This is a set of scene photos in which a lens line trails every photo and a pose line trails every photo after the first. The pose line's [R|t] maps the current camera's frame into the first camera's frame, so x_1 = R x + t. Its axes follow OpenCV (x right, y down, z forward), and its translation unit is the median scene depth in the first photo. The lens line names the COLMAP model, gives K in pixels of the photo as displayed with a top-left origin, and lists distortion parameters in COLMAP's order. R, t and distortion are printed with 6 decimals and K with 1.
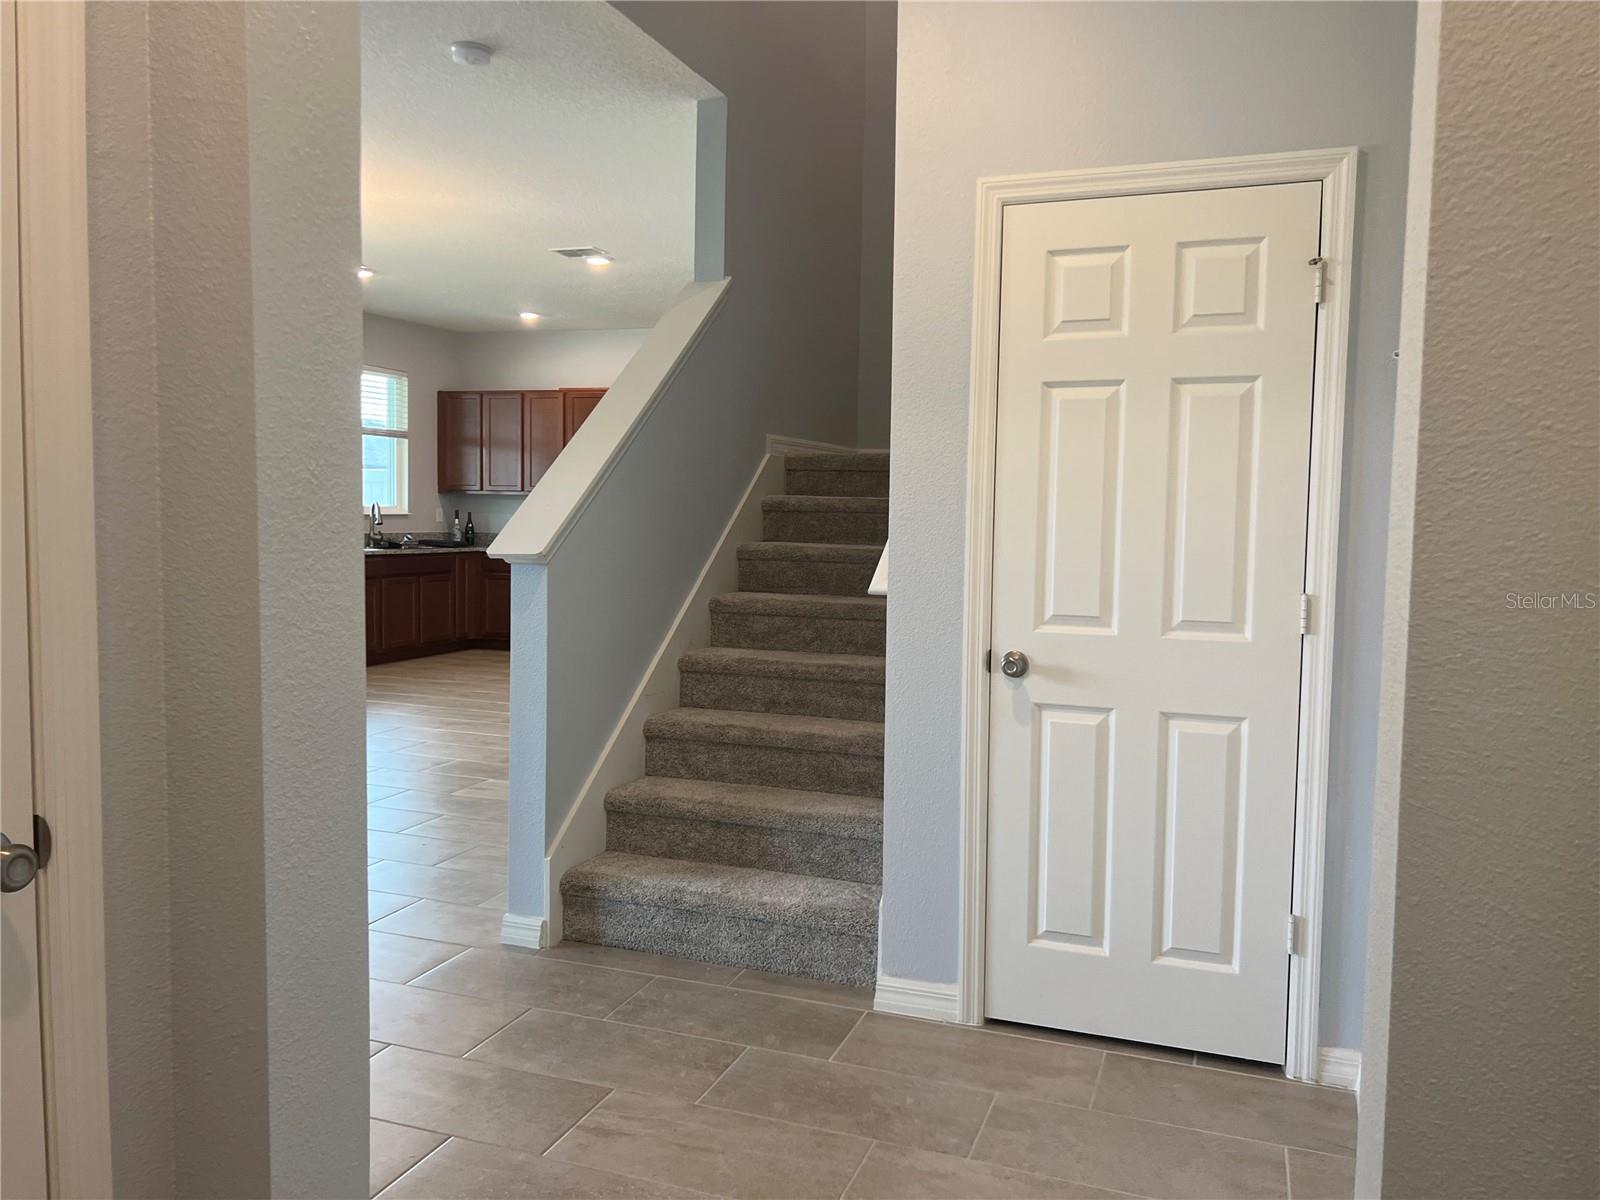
lens RADIAL K [[1198.1, 0, 793.0], [0, 1198.1, 609.9], [0, 0, 1]] dist [0.084624, -0.101316]
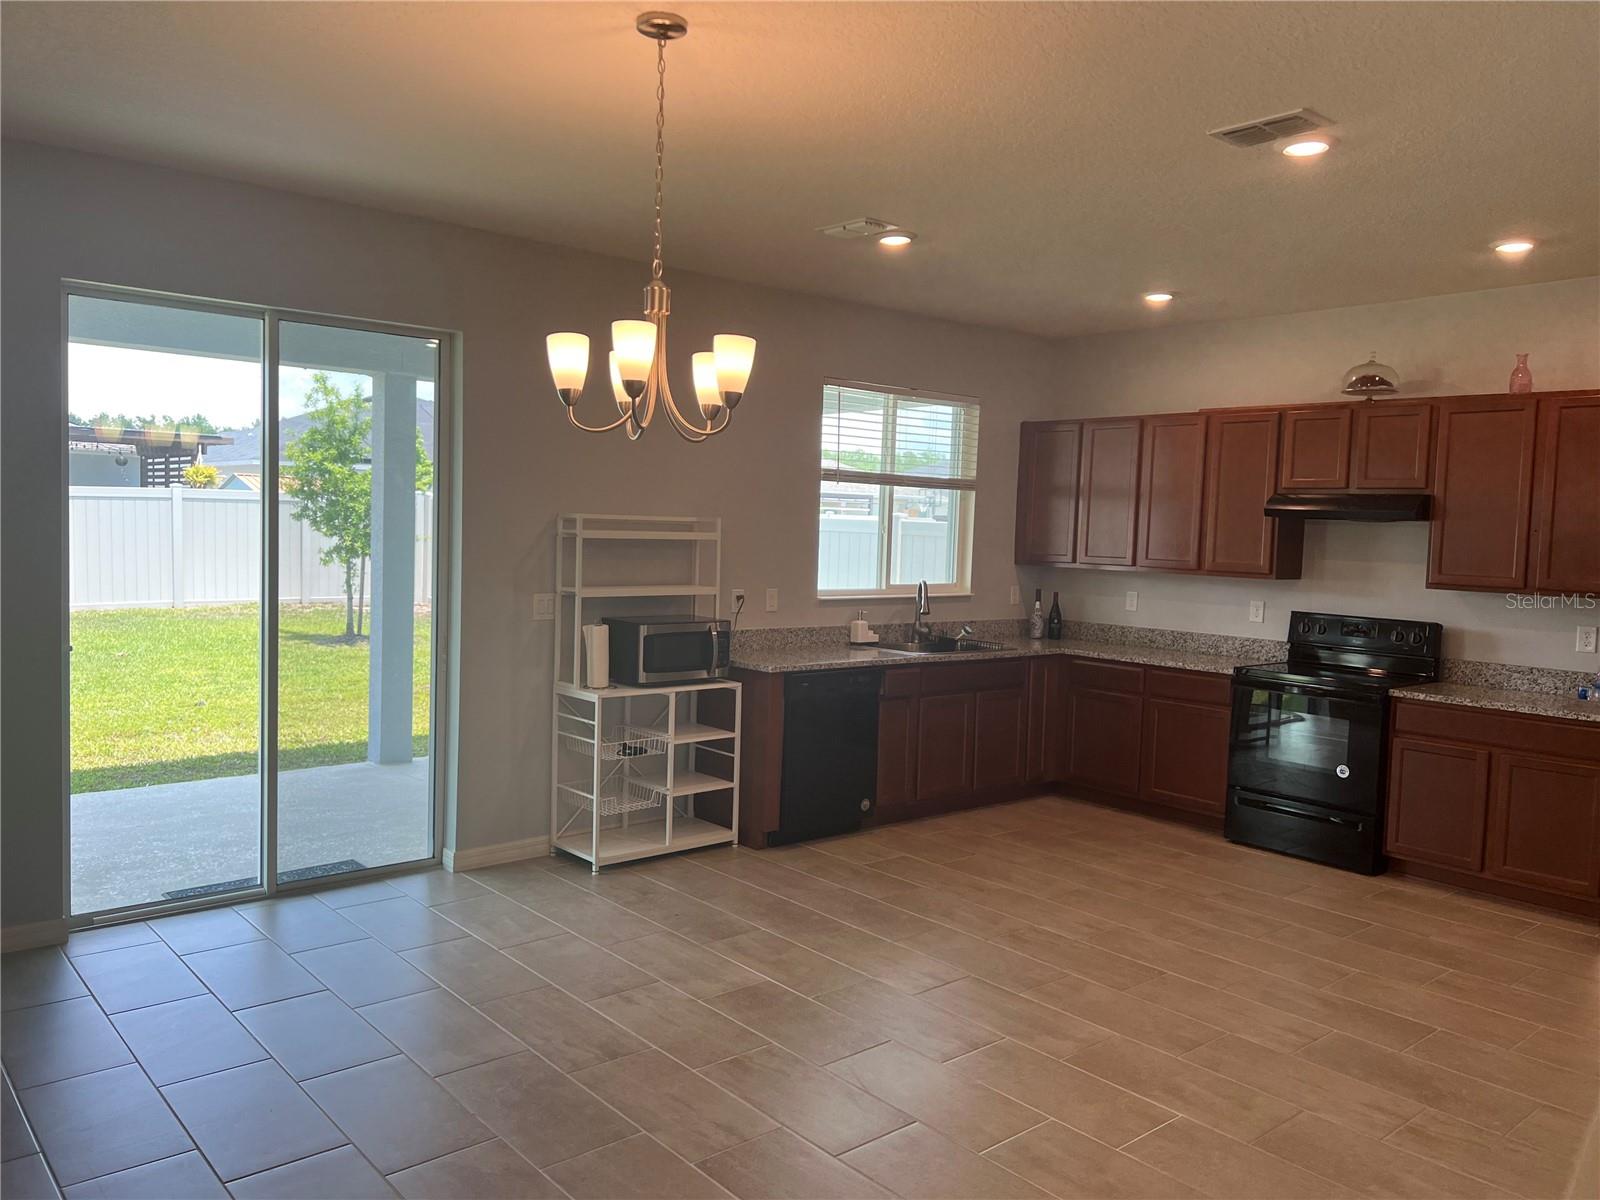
lens RADIAL K [[1202.2, 0, 802.1], [0, 1202.2, 577.8], [0, 0, 1]] dist [0.130921, -0.168630]
pose [[0.880718, 0.027231, -0.472858, -0.067915], [-0.050859, 0.998011, -0.037253, -0.056661], [0.470903, 0.056859, 0.880351, 0.317938]]
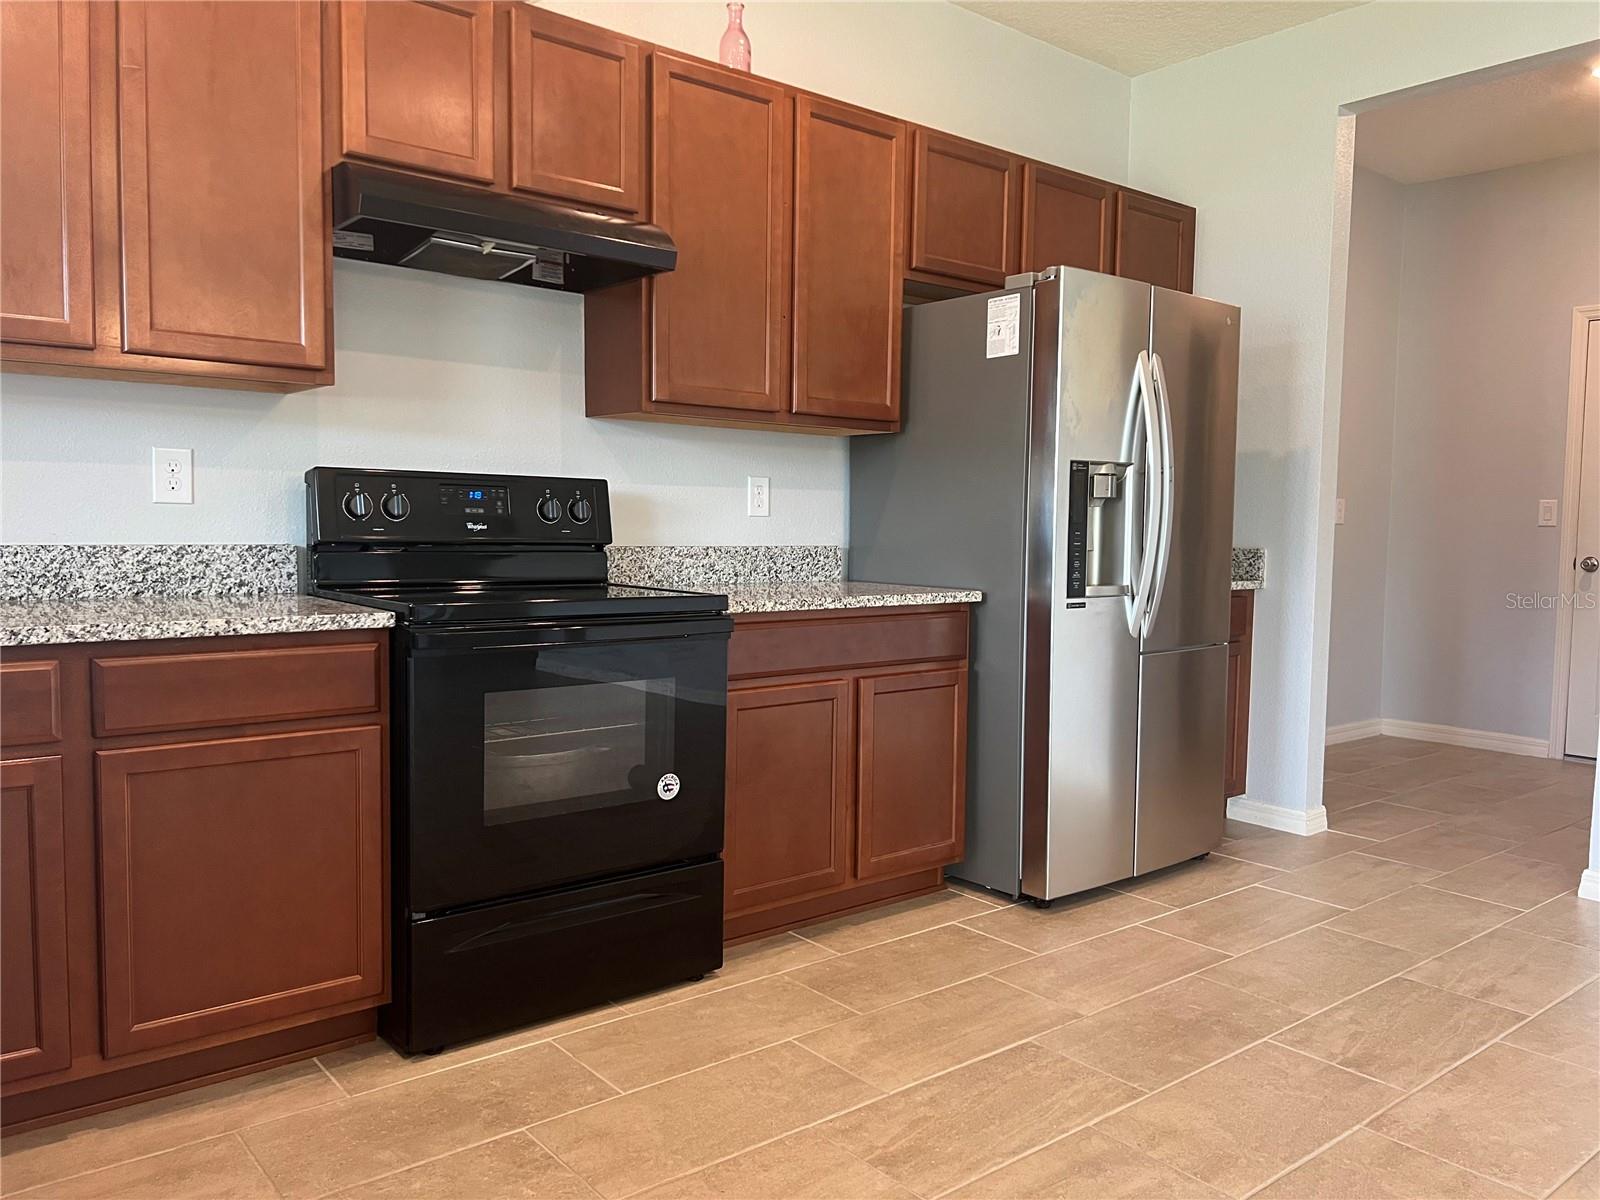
lens RADIAL K [[1198.1, 0, 793.0], [0, 1198.1, 609.9], [0, 0, 1]] dist [0.084624, -0.101316]
pose [[0.498259, -0.080520, 0.863281, -0.313359], [0.065601, 0.996325, 0.055067, -0.053018], [-0.864543, 0.029195, 0.501711, 0.760685]]
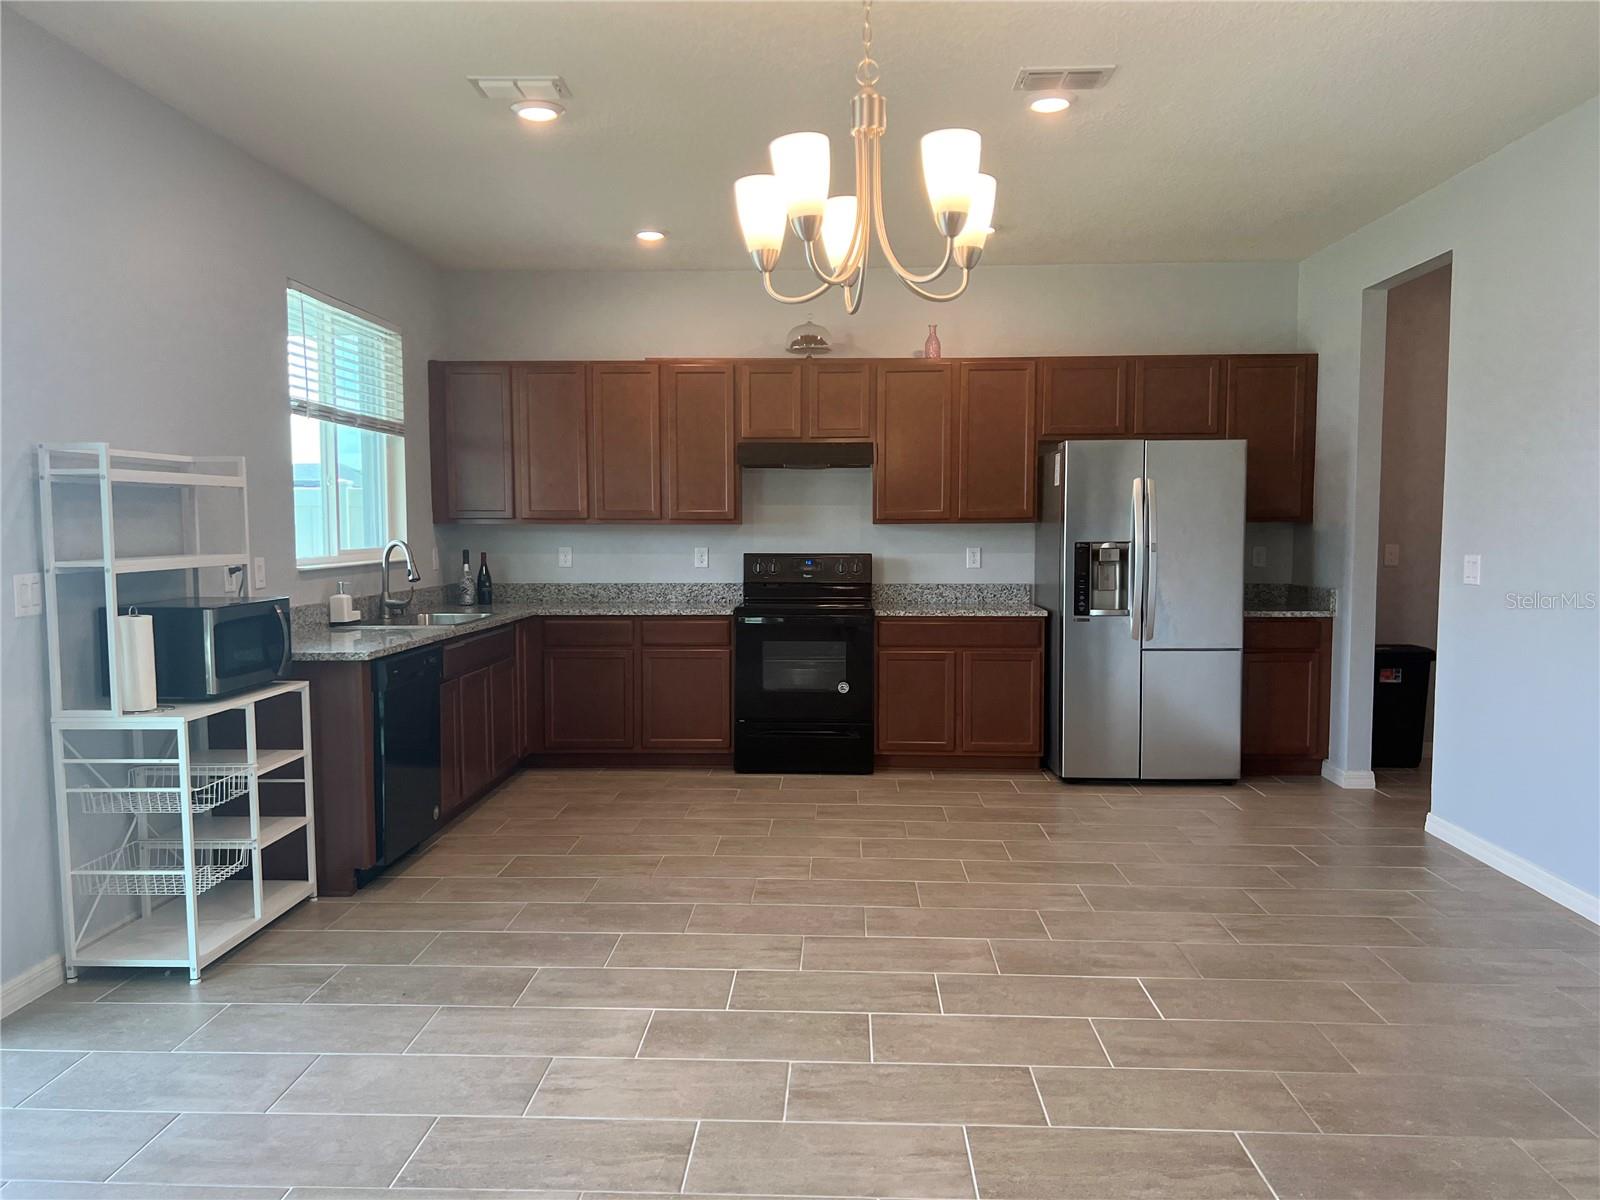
lens RADIAL K [[1198.1, 0, 793.0], [0, 1198.1, 609.9], [0, 0, 1]] dist [0.084624, -0.101316]
pose [[0.949724, -0.046543, 0.309608, -0.317607], [0.048332, 0.998830, 0.001892, -0.044862], [-0.309334, 0.013167, 0.950862, 0.352444]]
